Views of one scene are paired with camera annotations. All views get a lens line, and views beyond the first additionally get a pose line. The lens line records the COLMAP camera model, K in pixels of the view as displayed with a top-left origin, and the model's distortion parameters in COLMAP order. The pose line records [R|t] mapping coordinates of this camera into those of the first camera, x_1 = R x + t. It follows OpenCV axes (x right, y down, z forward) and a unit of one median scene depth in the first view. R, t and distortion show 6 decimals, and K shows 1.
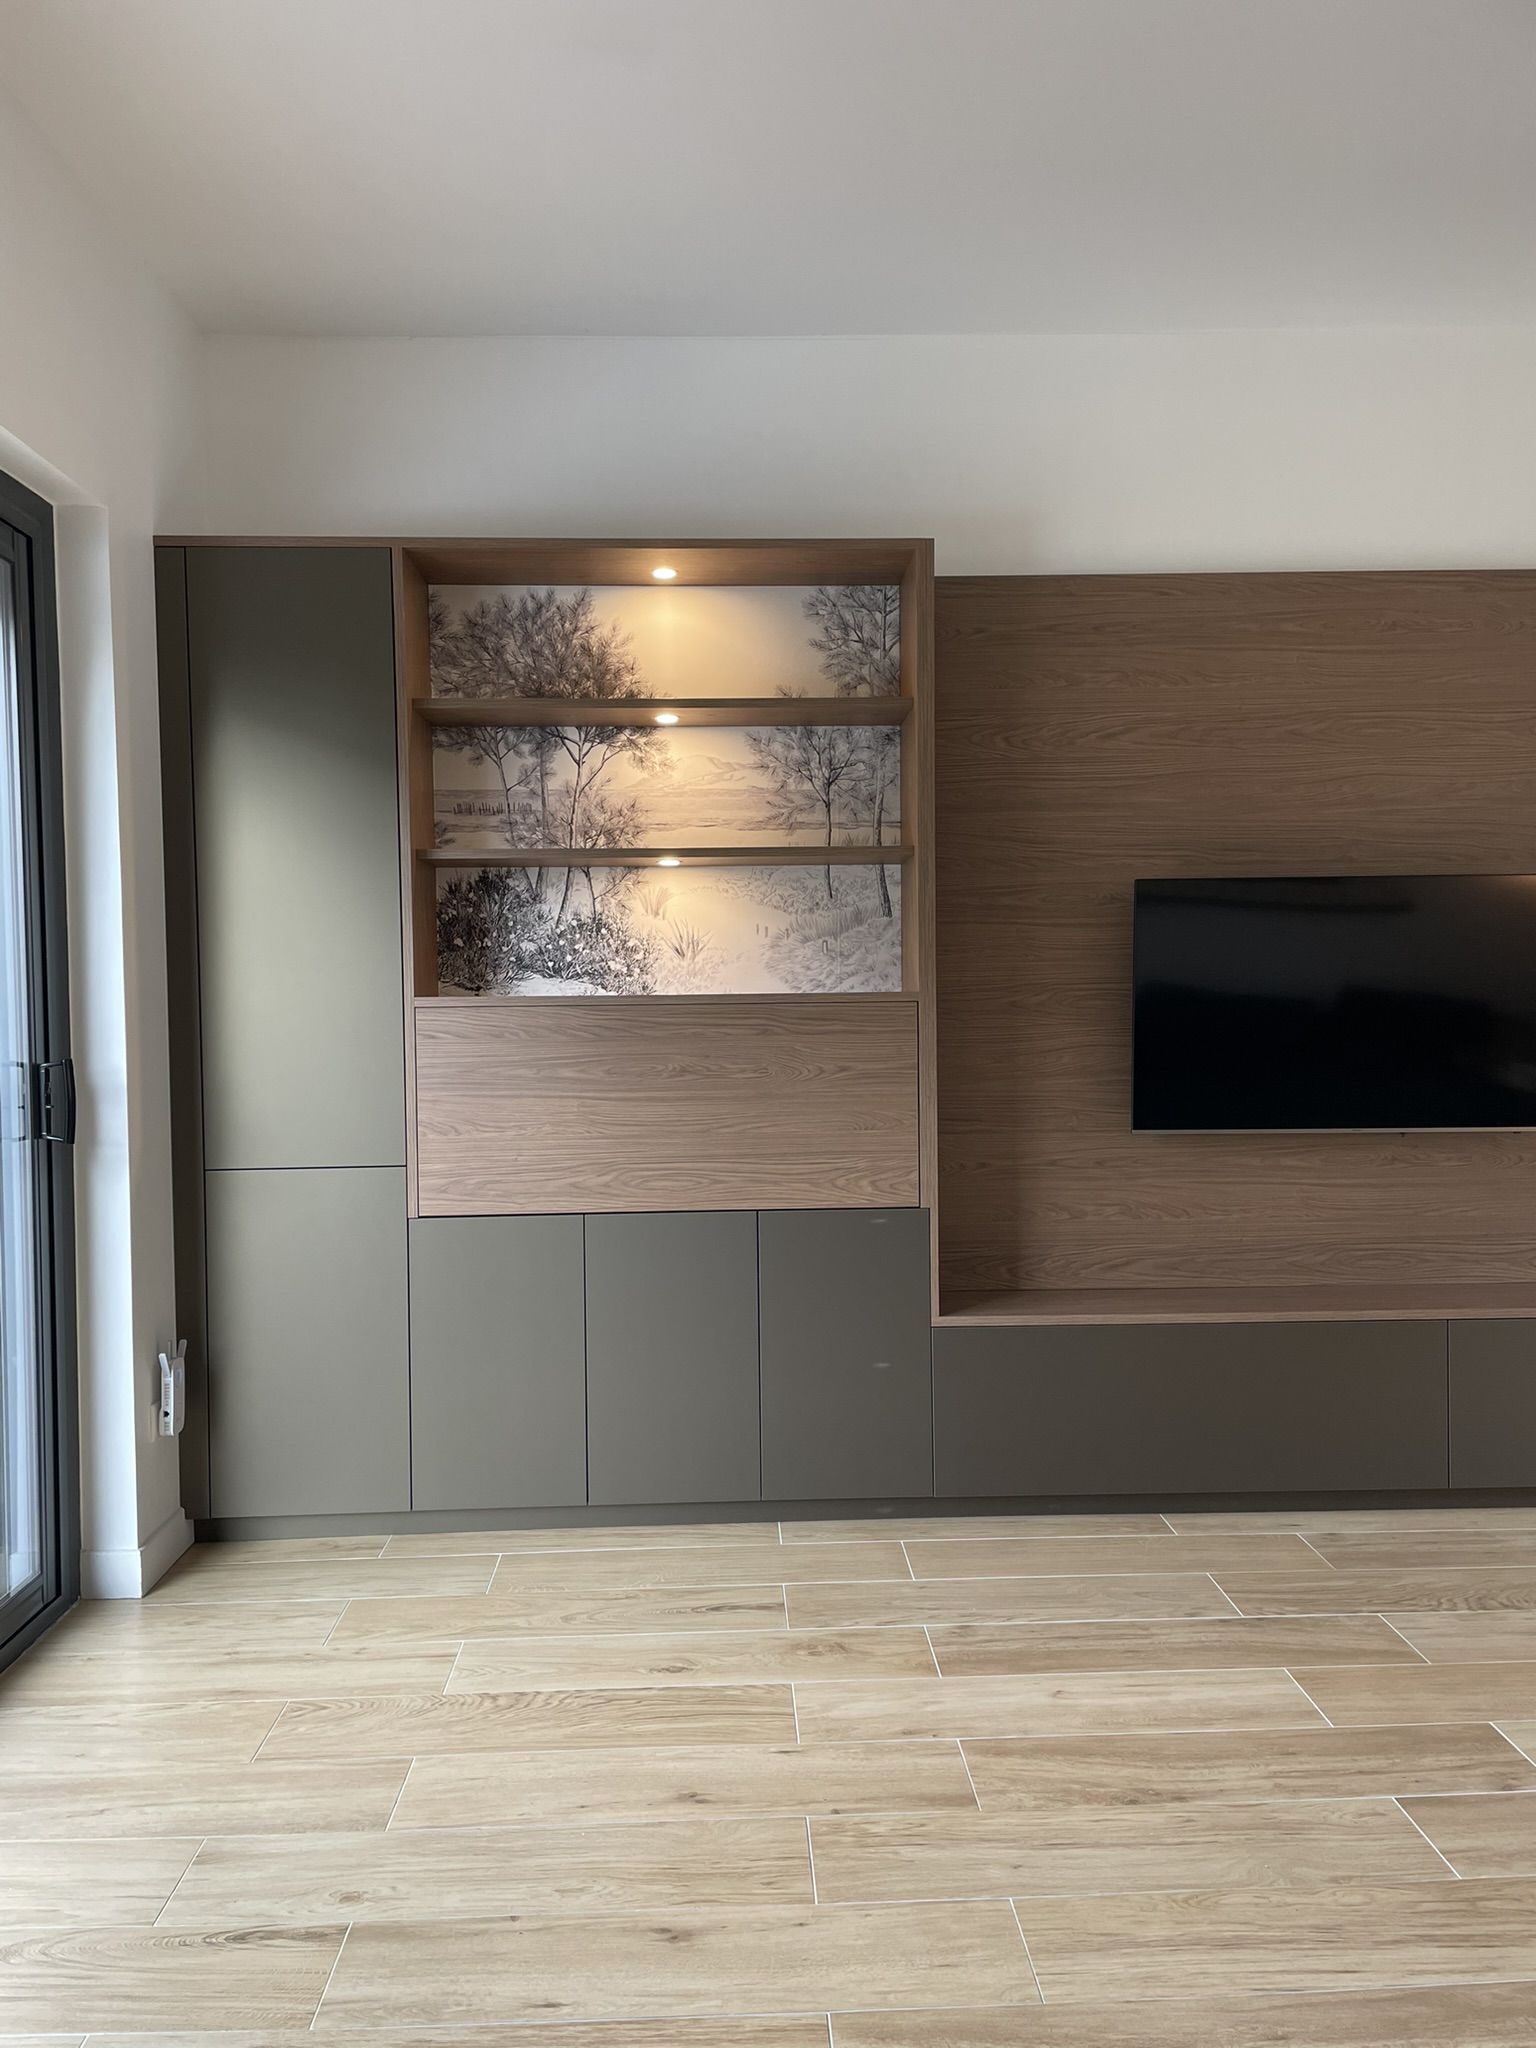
lens RADIAL K [[1533.1, 0, 771.3], [0, 1533.1, 1044.8], [0, 0, 1]] dist [0.103691, -0.136811]
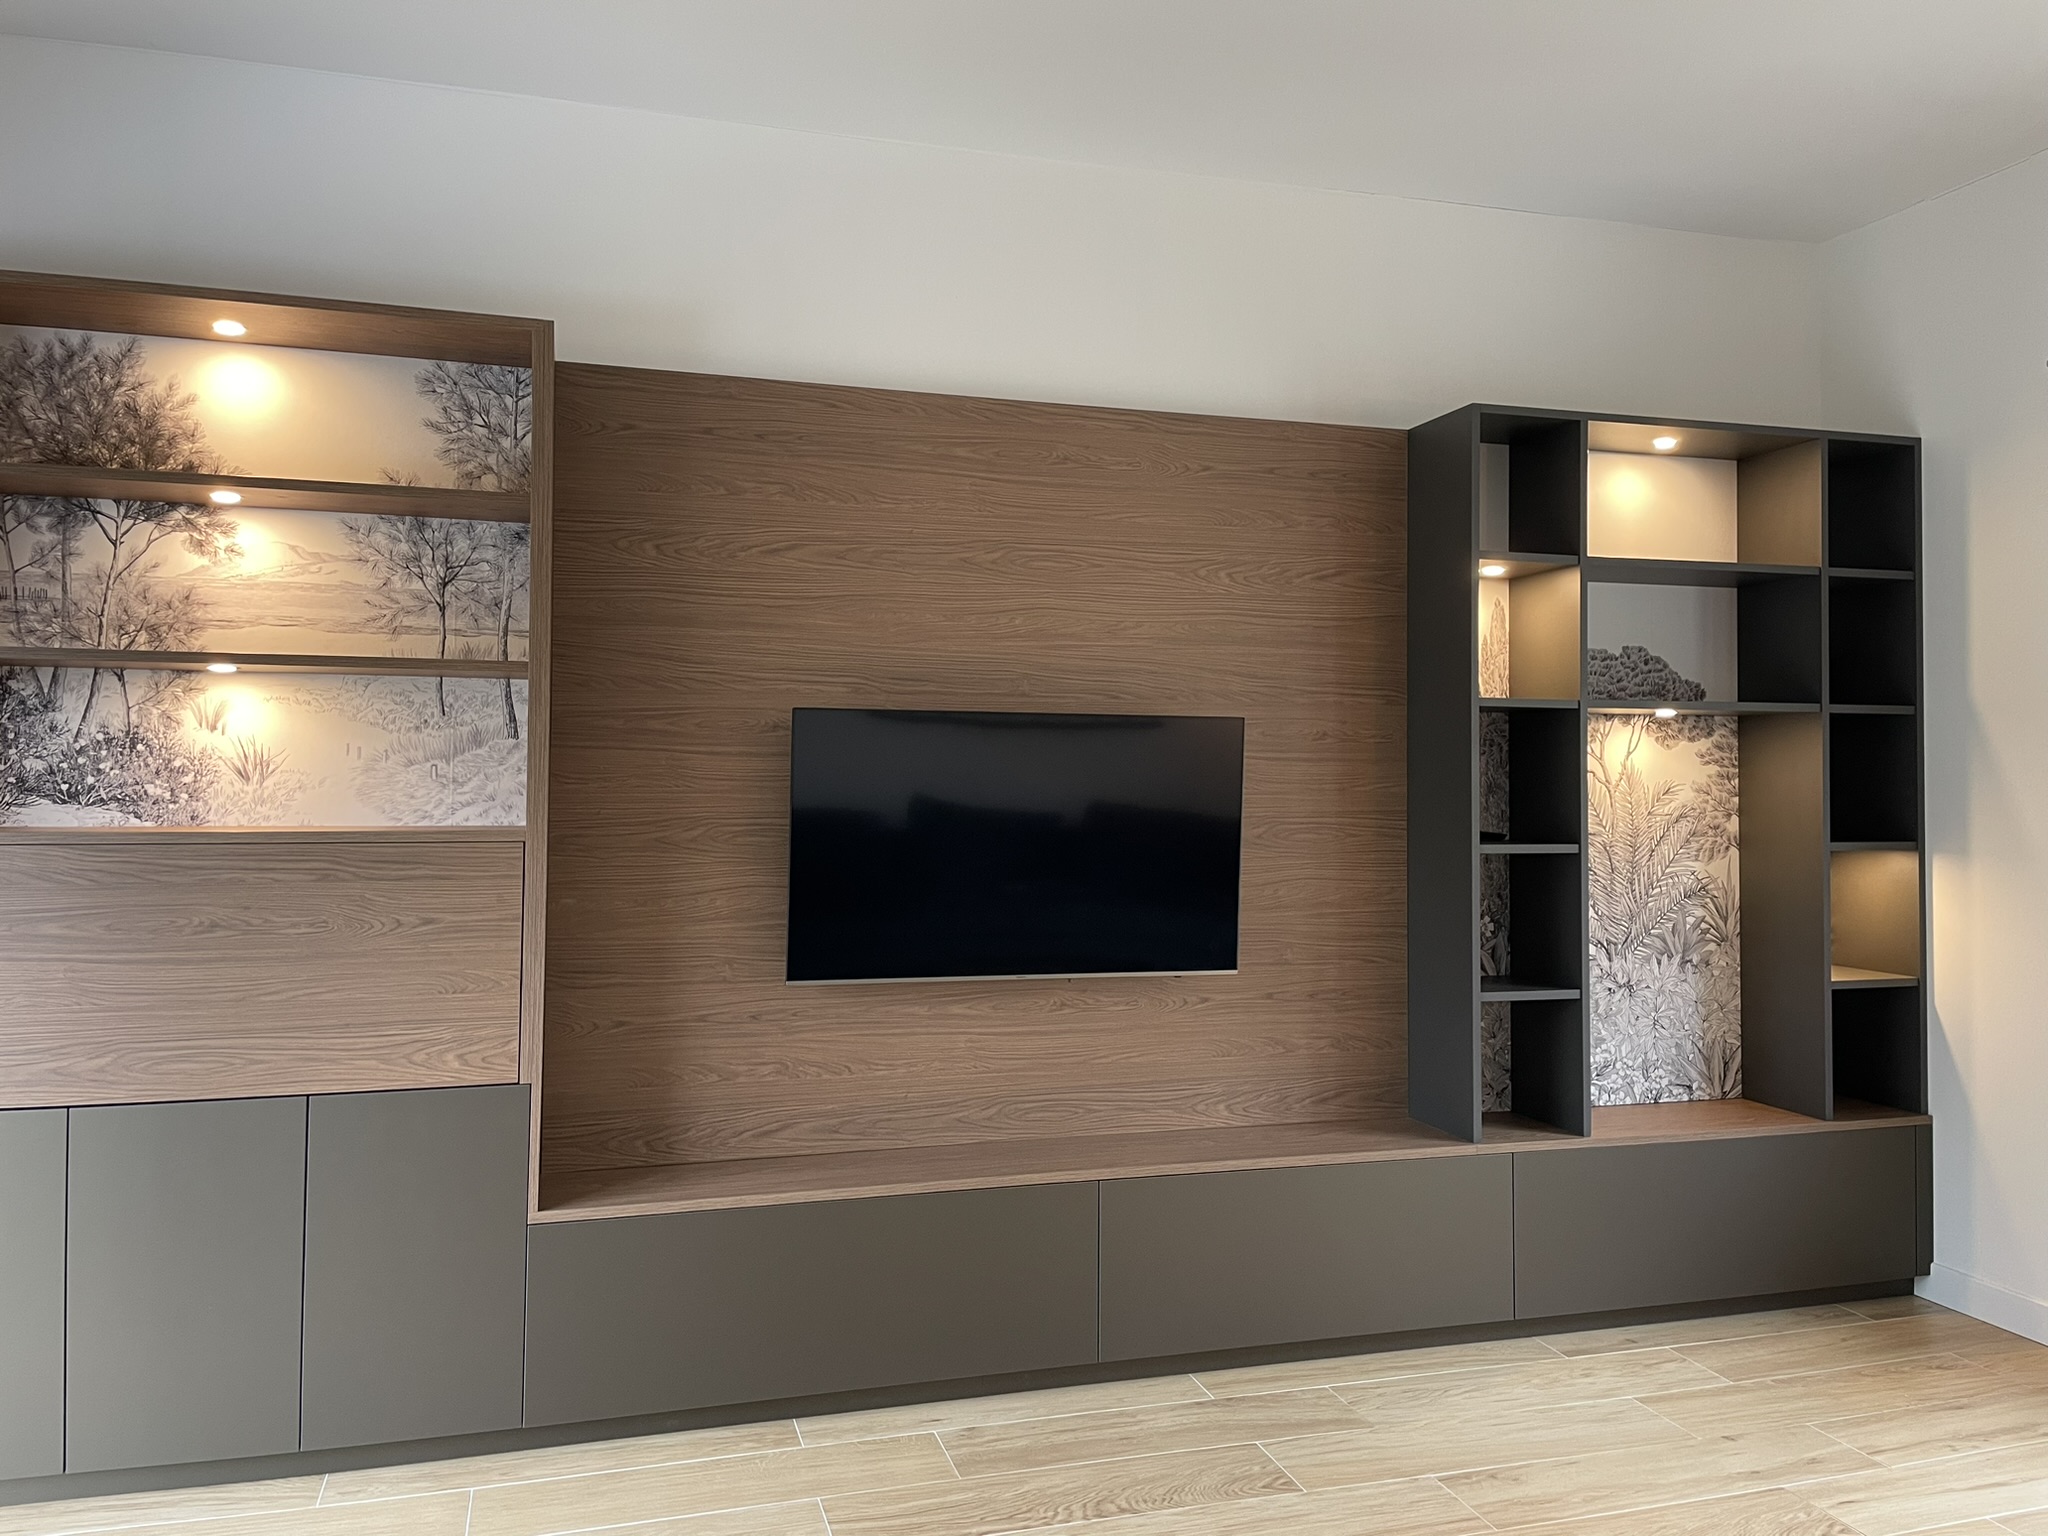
lens RADIAL K [[1533.1, 0, 1031.6], [0, 1533.1, 737.9], [0, 0, 1]] dist [0.103691, -0.136811]
pose [[0.966542, 0.026595, 0.255126, 0.137537], [-0.011682, 0.998142, -0.059793, -0.035180], [-0.256243, 0.054812, 0.965057, 0.076361]]
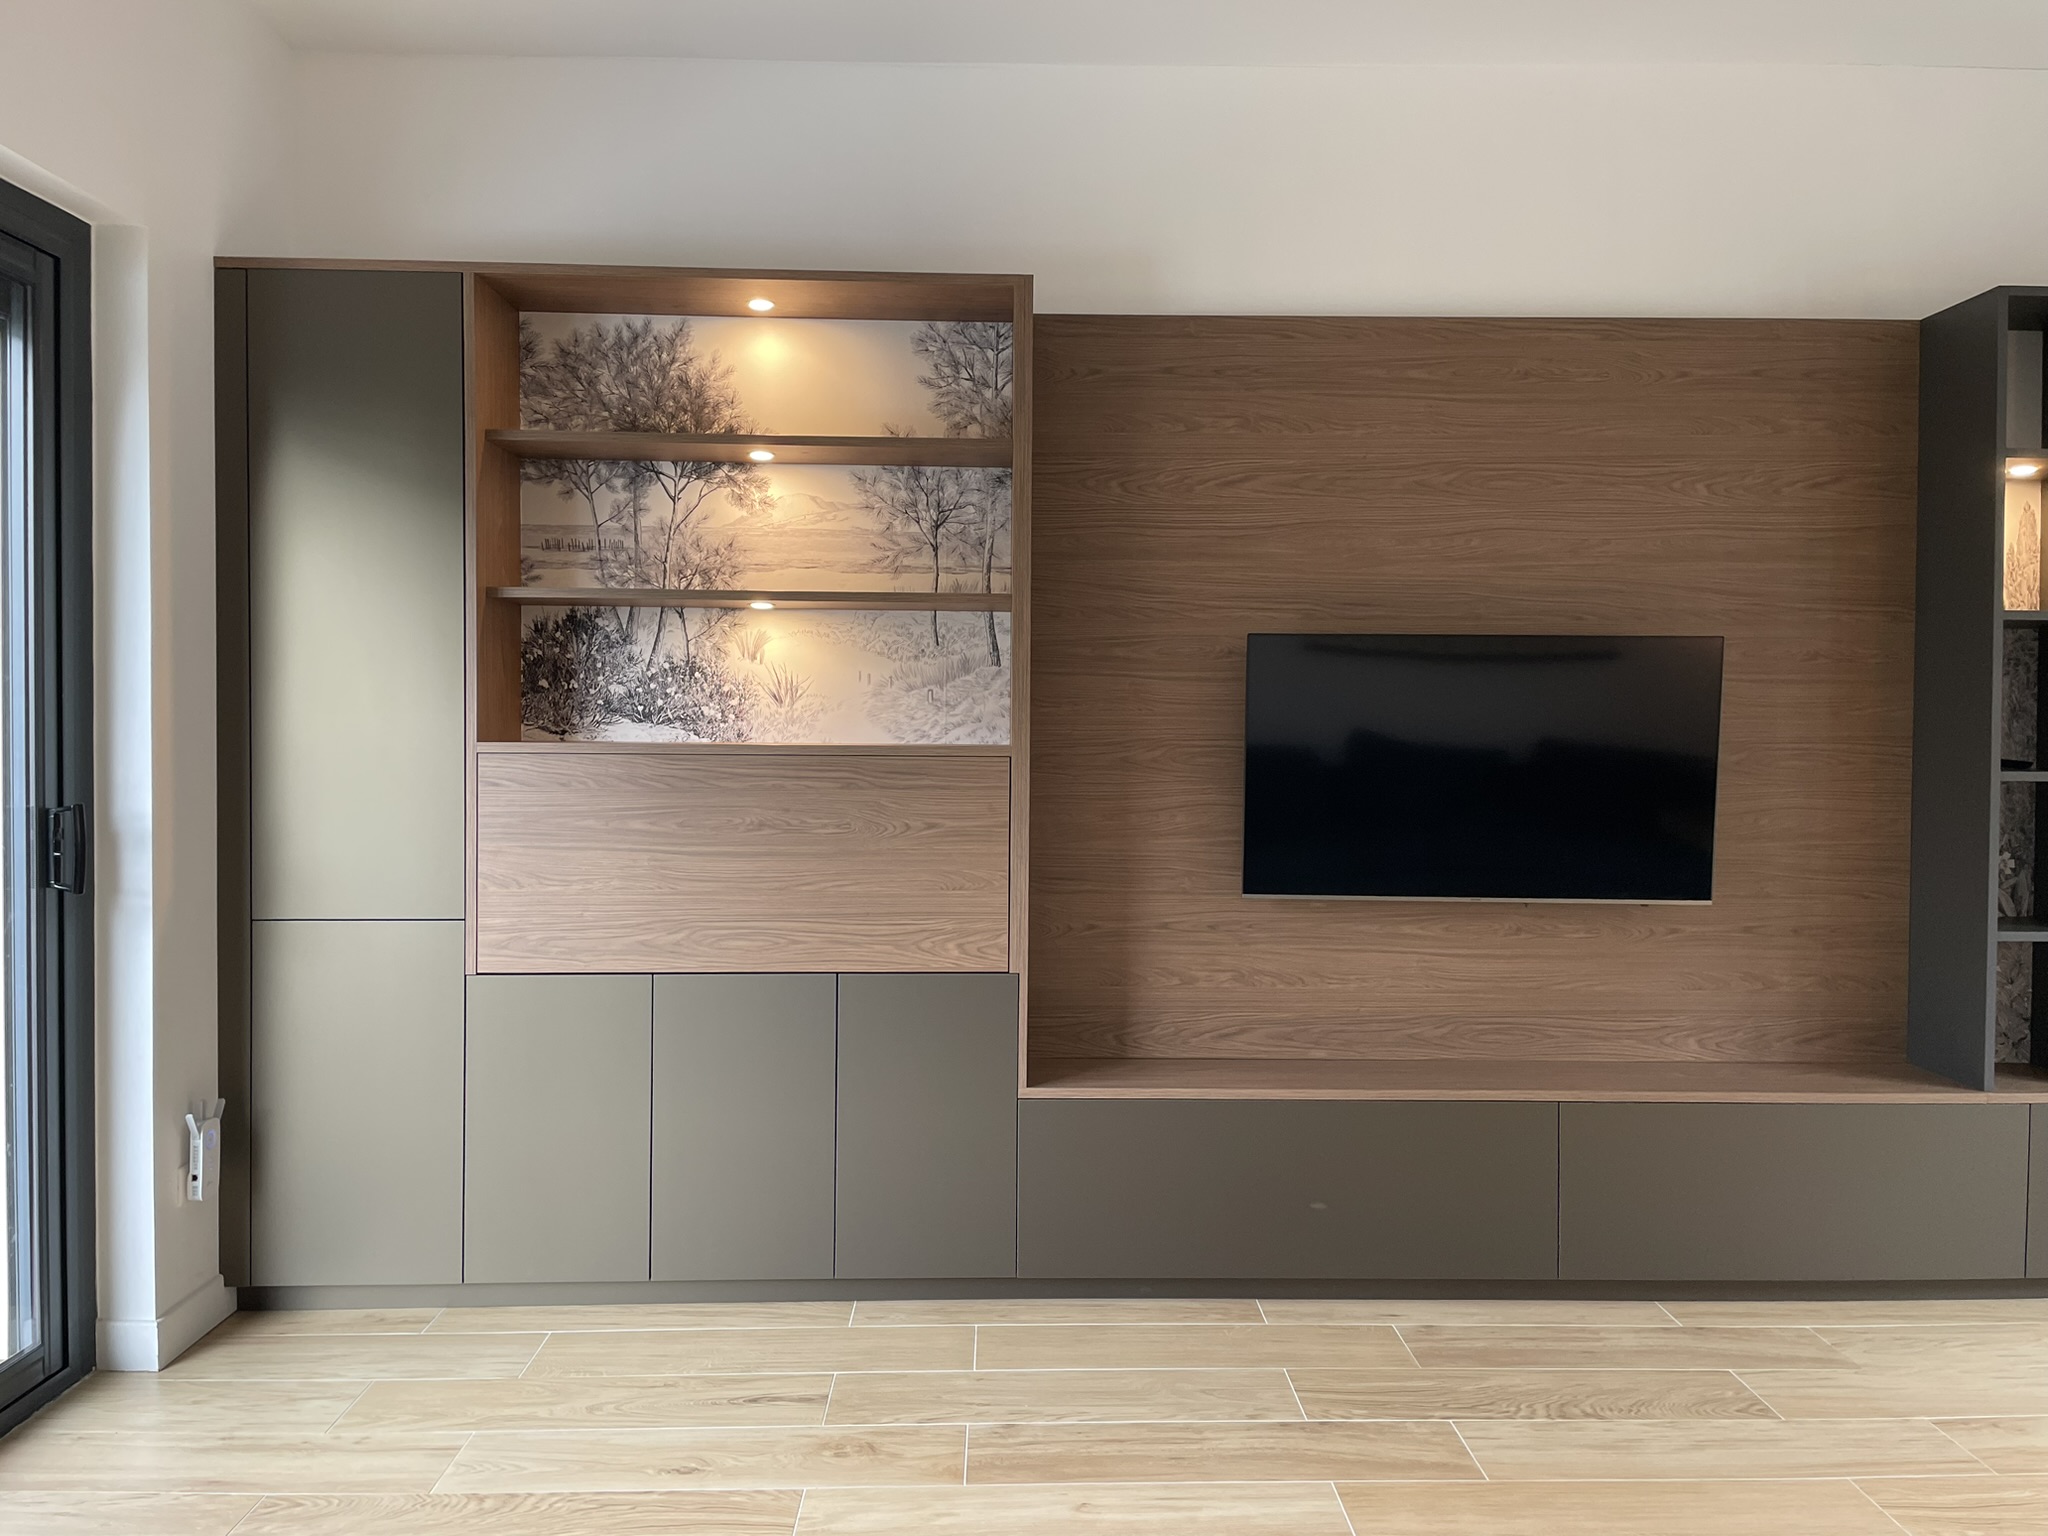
lens RADIAL K [[1533.1, 0, 1043.2], [0, 1533.1, 758.0], [0, 0, 1]] dist [0.103691, -0.136811]
pose [[0.999781, 0.020029, -0.006013, 0.113479], [-0.020088, 0.999749, -0.009954, -0.017112], [0.005812, 0.010073, 0.999932, 0.042091]]
